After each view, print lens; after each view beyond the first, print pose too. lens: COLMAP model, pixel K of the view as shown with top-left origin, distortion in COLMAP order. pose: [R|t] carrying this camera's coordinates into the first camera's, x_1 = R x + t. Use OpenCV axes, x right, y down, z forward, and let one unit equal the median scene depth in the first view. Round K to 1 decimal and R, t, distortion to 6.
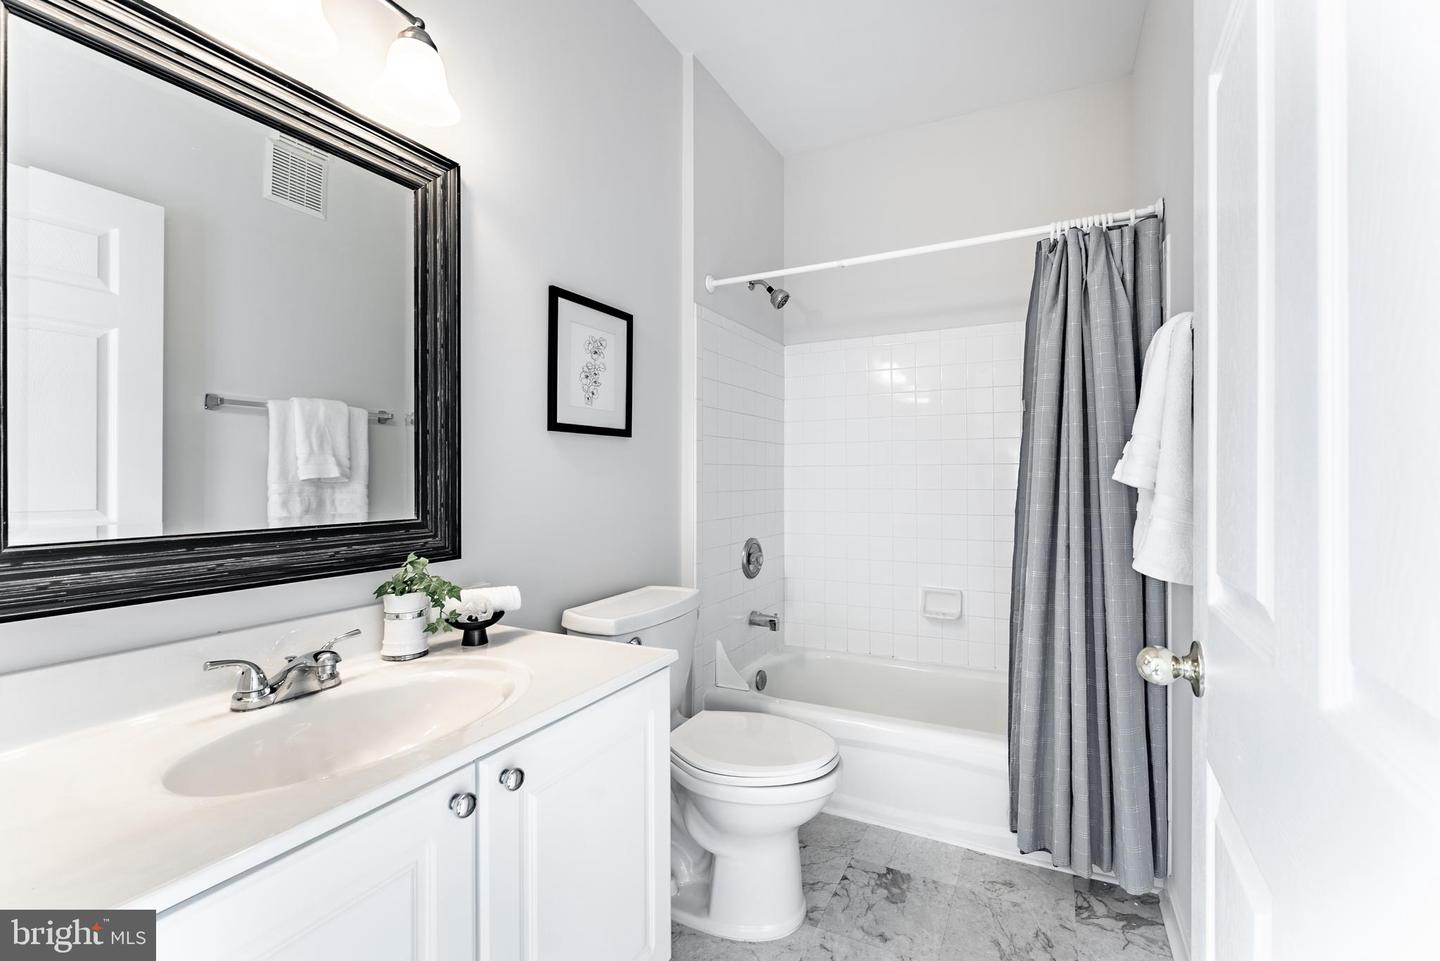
lens RADIAL K [[590.5, 0, 715.8], [0, 590.5, 475.6], [0, 0, 1]] dist [-0.000194, 0.000227]
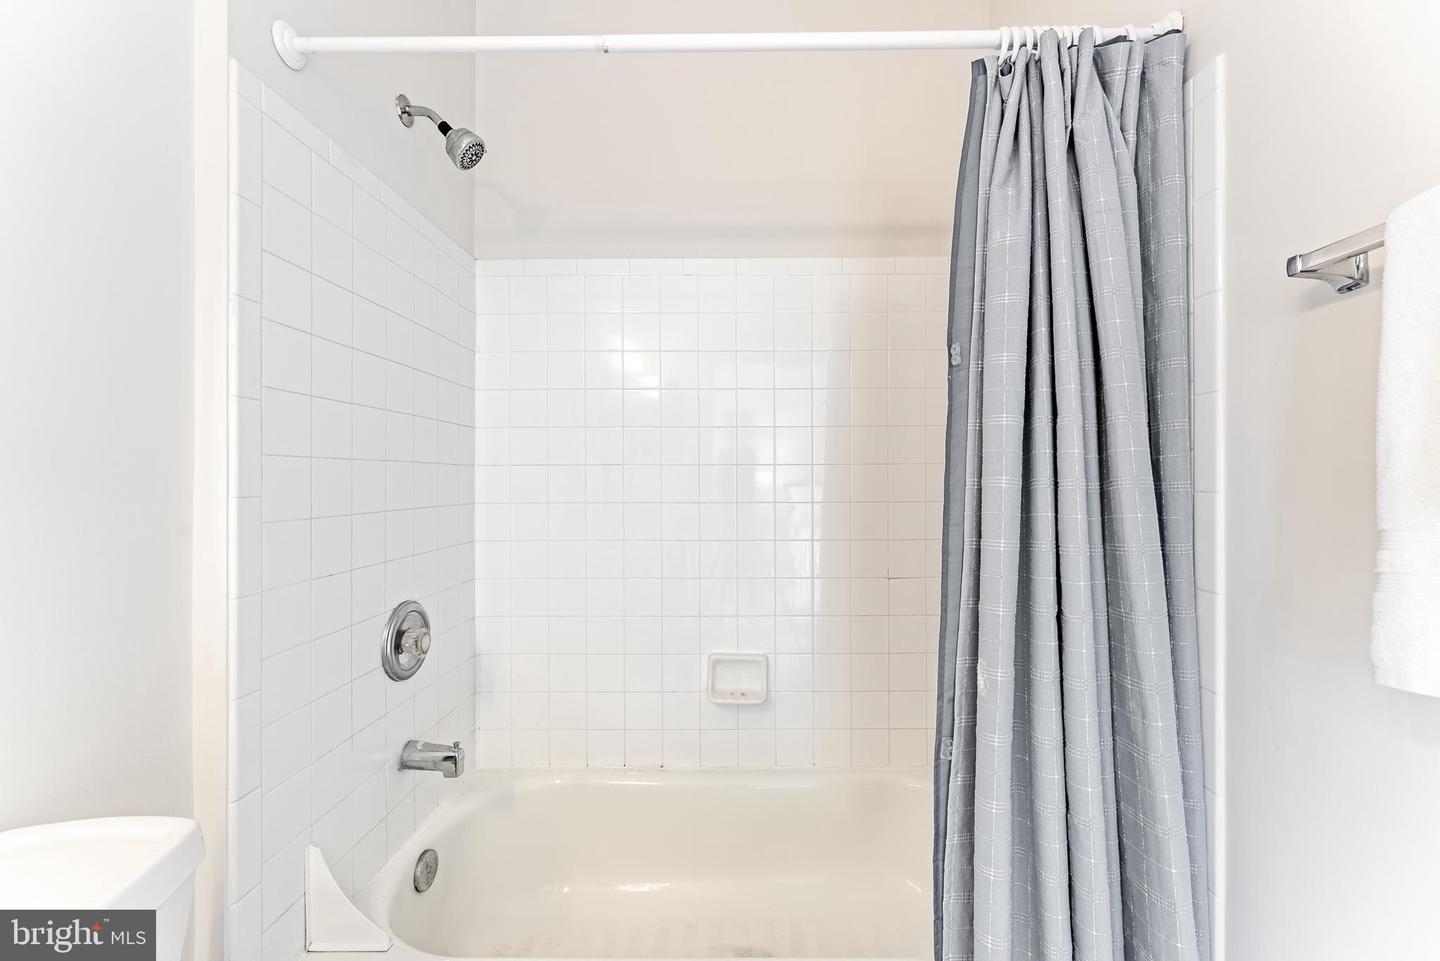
lens RADIAL K [[534.2, 0, 725.4], [0, 534.2, 488.4], [0, 0, 1]] dist [-0.000497, 0.000092]
pose [[0.853270, -0.002451, 0.521464, 0.057284], [-0.006092, 0.999874, 0.014669, -0.001069], [-0.521434, -0.015693, 0.853147, 0.464933]]
